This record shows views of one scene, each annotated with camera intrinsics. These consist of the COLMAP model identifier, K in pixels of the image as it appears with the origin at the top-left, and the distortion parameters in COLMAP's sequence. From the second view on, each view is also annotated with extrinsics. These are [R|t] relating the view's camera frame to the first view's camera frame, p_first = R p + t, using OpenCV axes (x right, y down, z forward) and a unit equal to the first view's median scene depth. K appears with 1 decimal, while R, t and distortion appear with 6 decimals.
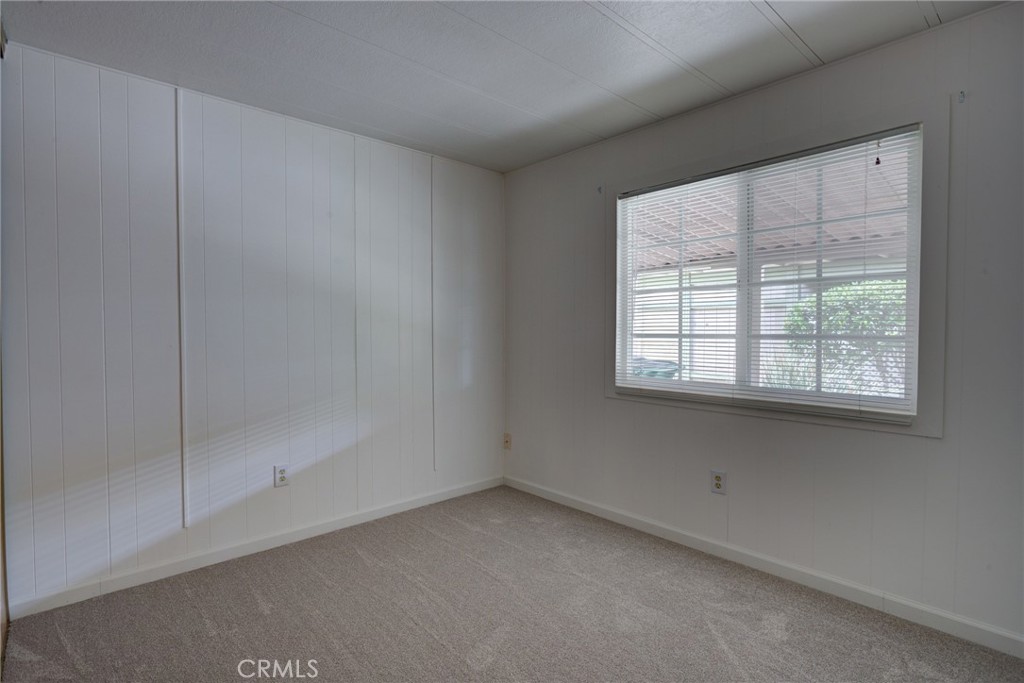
lens RADIAL K [[503.4, 0, 512.0], [0, 503.4, 341.5], [0, 0, 1]] dist [-0.000129, 0.000128]
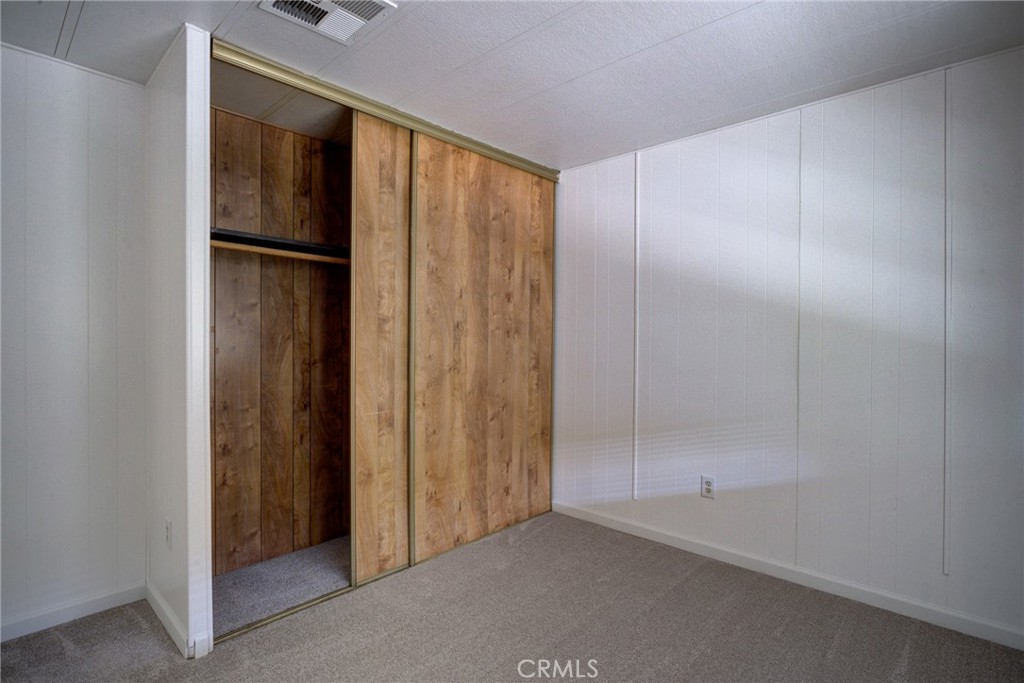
lens RADIAL K [[503.4, 0, 512.0], [0, 503.4, 341.5], [0, 0, 1]] dist [-0.000129, 0.000128]
pose [[0.094333, 0.009696, -0.995494, 0.503641], [-0.029517, 0.999540, 0.006938, -0.020154], [0.995103, 0.028730, 0.094575, 0.506484]]
